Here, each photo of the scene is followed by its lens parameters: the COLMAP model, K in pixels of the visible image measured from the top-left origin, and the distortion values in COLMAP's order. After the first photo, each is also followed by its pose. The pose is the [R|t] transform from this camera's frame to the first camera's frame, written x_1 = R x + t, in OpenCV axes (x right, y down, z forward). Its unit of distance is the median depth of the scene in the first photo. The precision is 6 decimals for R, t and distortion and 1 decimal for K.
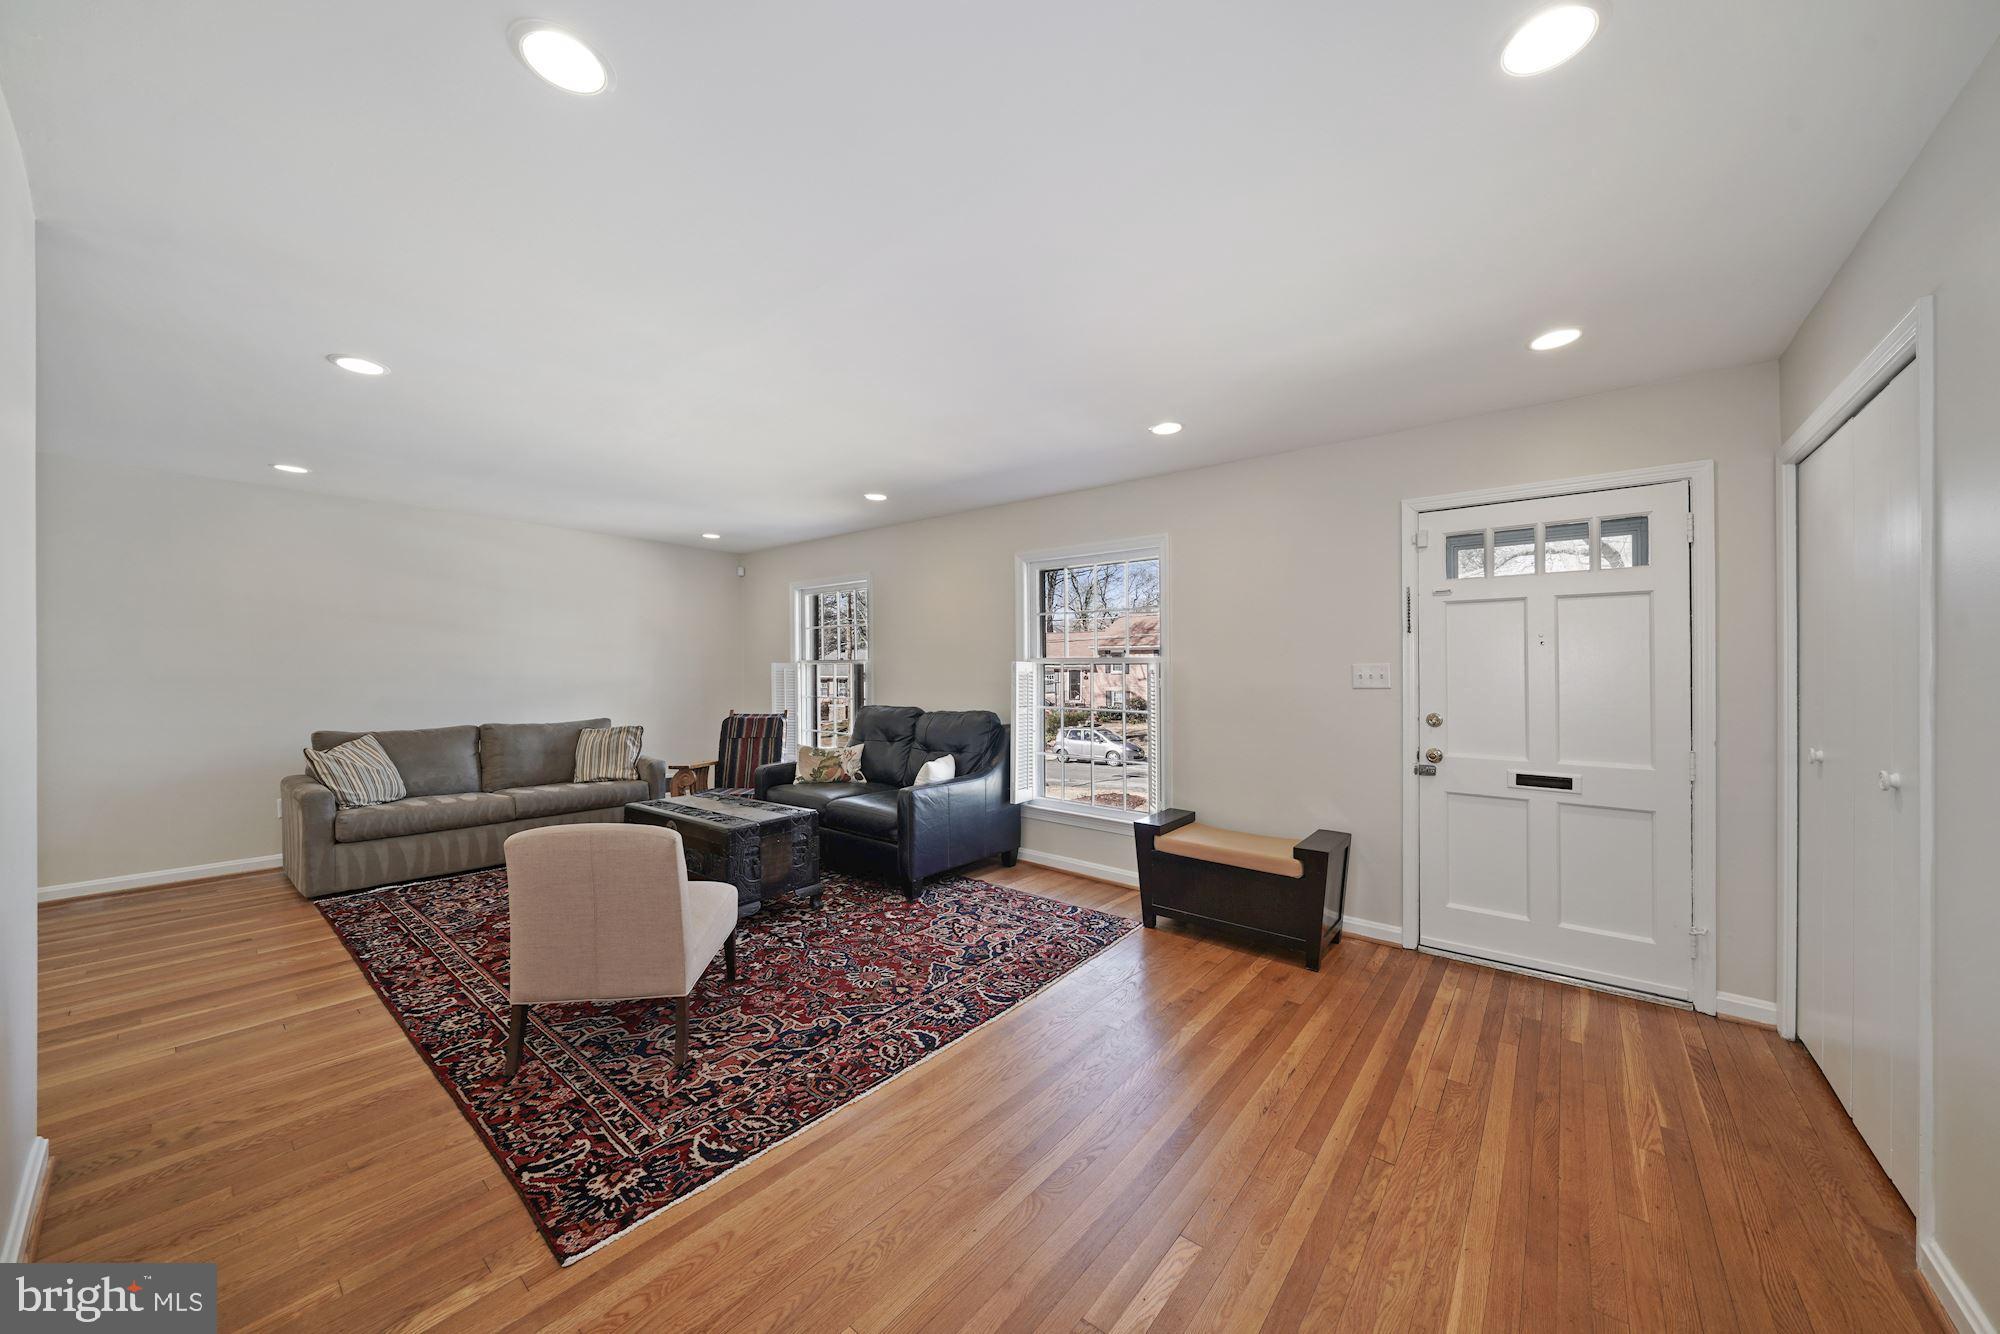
lens RADIAL K [[693.4, 0, 997.6], [0, 693.4, 657.4], [0, 0, 1]] dist [-0.005880, 0.000858]
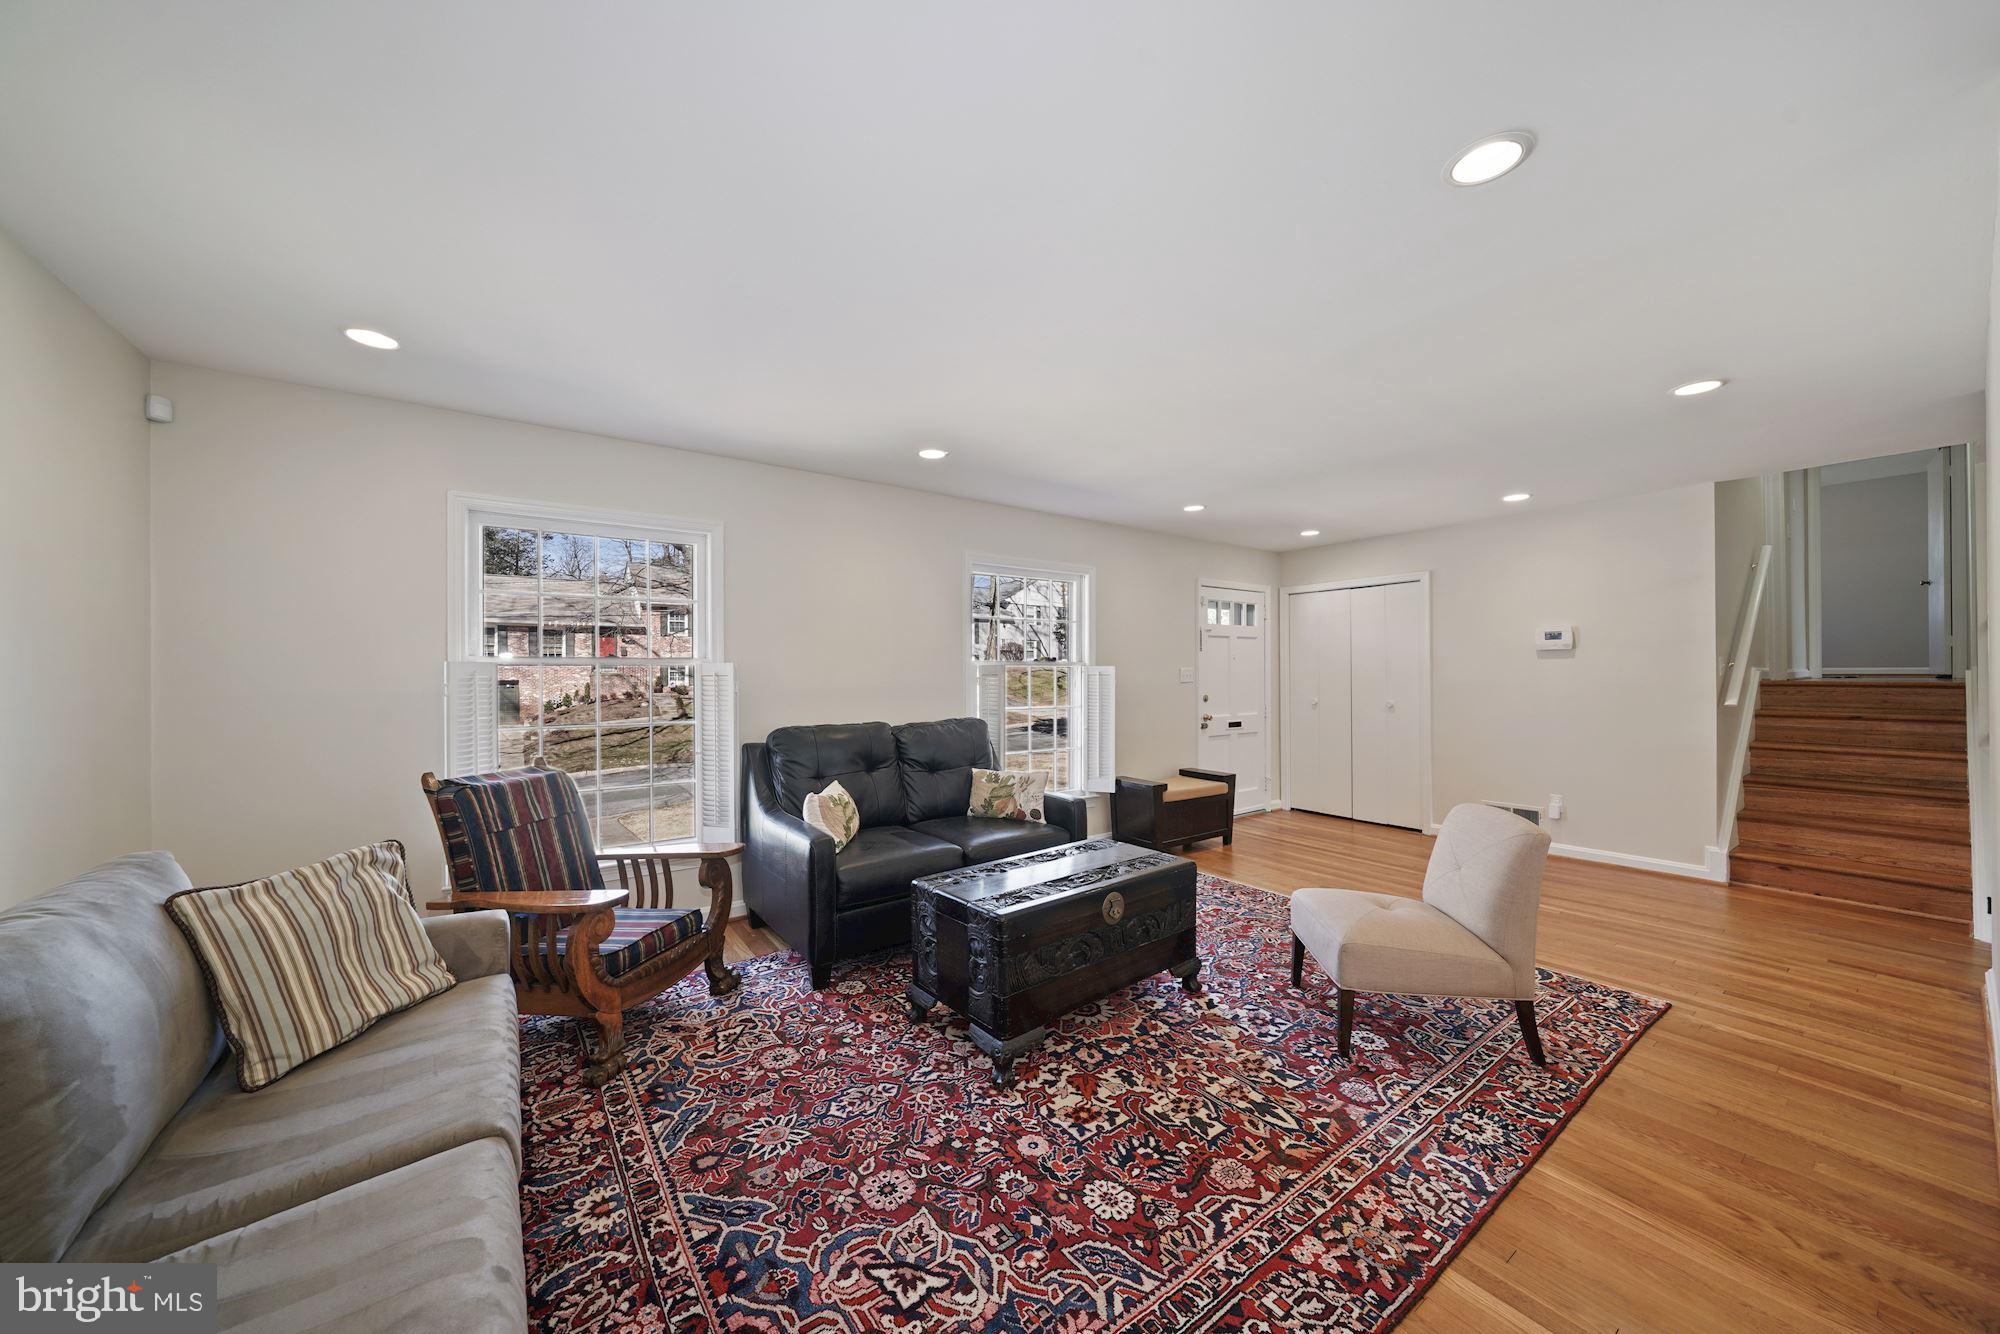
lens RADIAL K [[693.4, 0, 1018.2], [0, 693.4, 667.0], [0, 0, 1]] dist [-0.005880, 0.000858]
pose [[0.251841, 0.002549, 0.967765, -1.367606], [-0.012902, 0.999917, 0.000724, 0.012167], [-0.967683, -0.012668, 0.251852, 1.079222]]
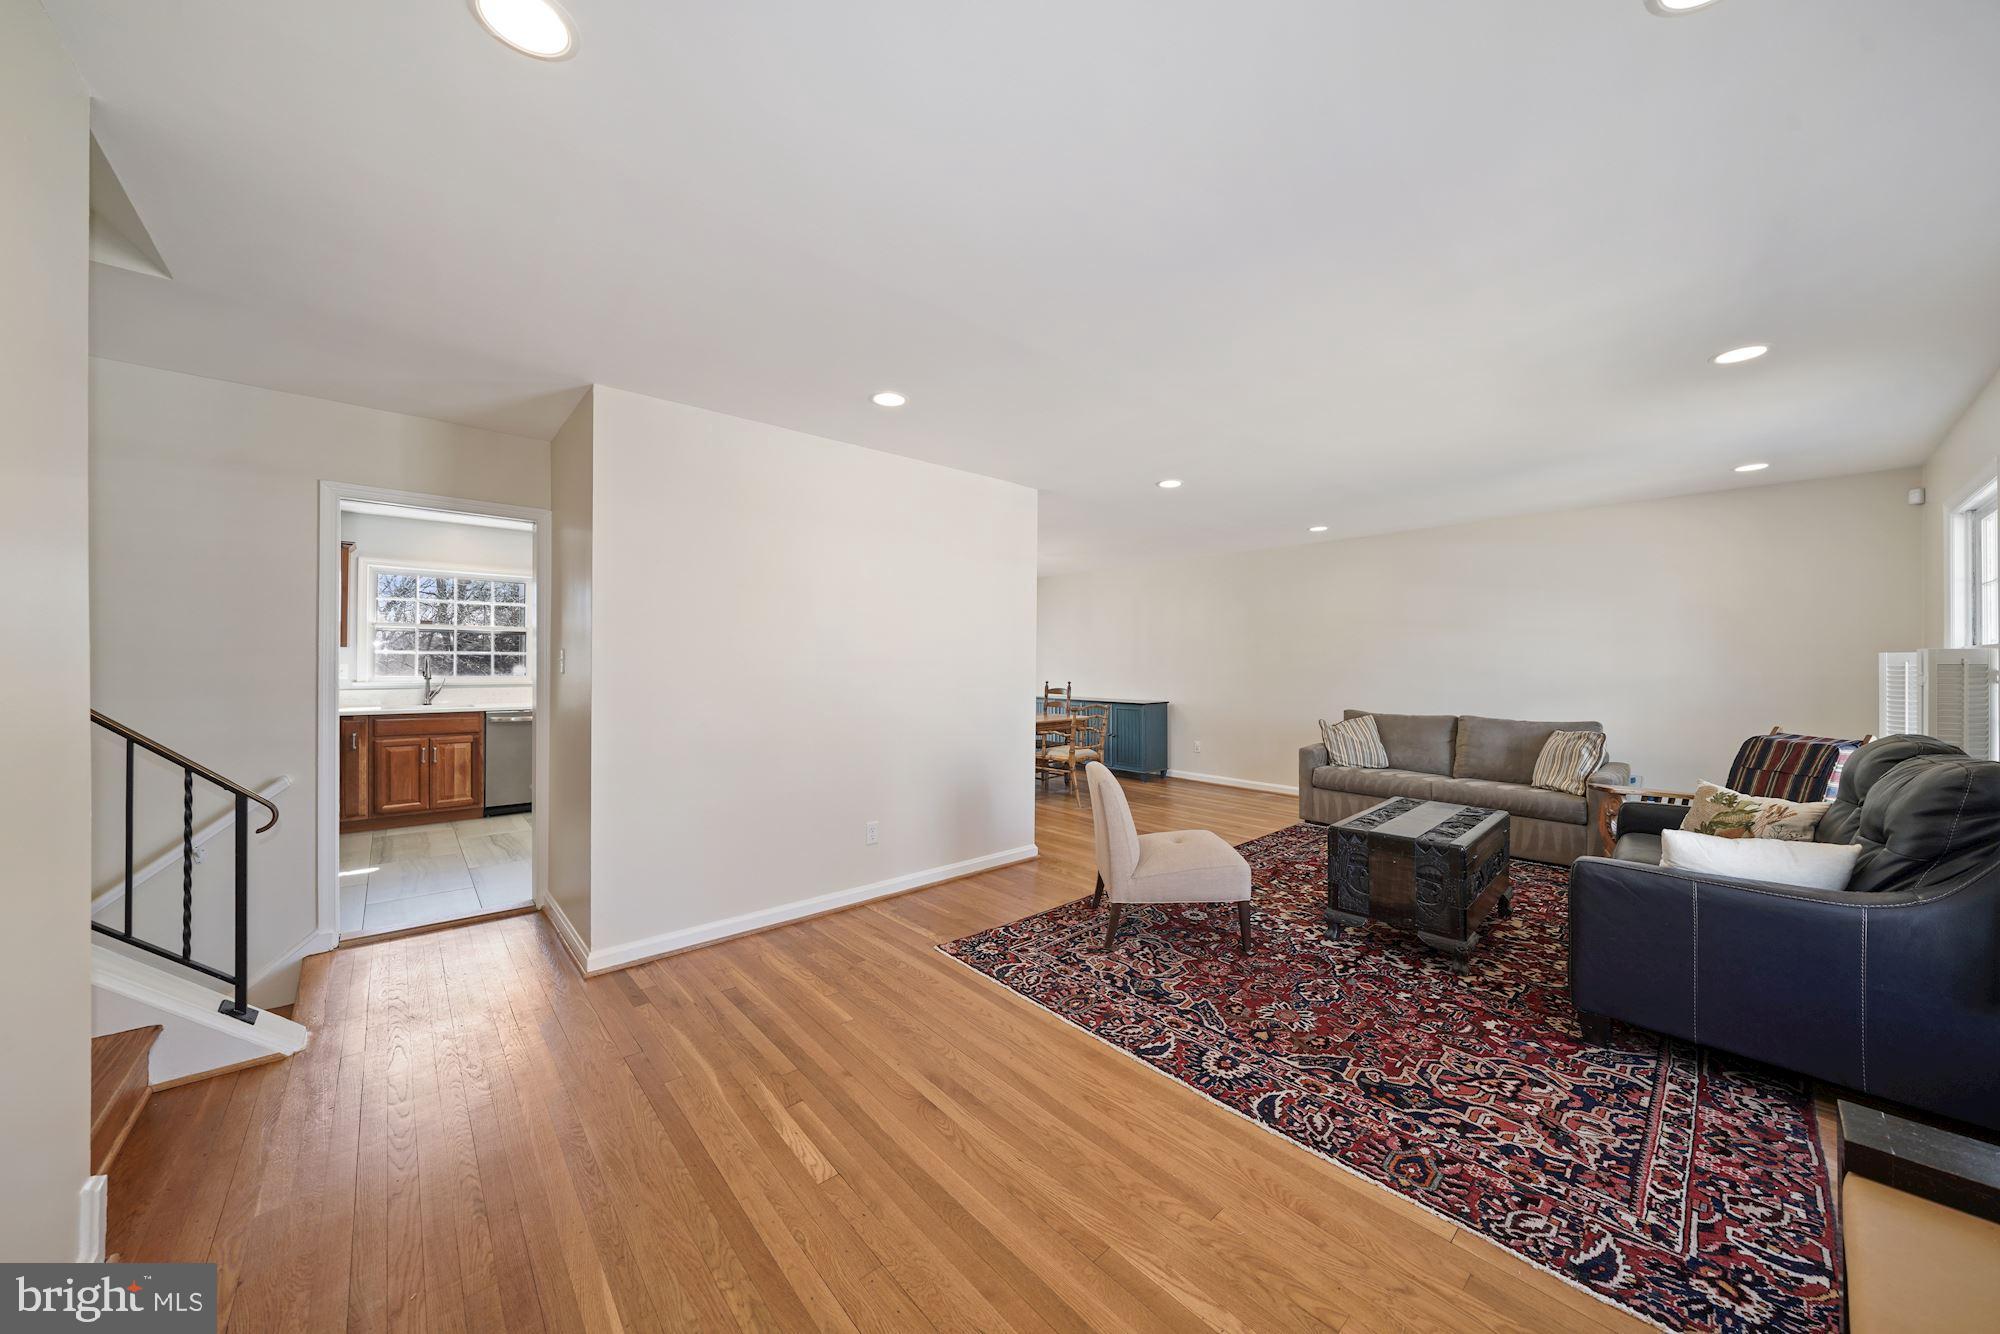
lens RADIAL K [[693.4, 0, 1021.5], [0, 693.4, 660.3], [0, 0, 1]] dist [-0.005880, 0.000858]
pose [[-0.138567, -0.009891, -0.990304, 0.695378], [0.015158, 0.999812, -0.012107, 0.020231], [0.990237, -0.016689, -0.138391, 0.766168]]
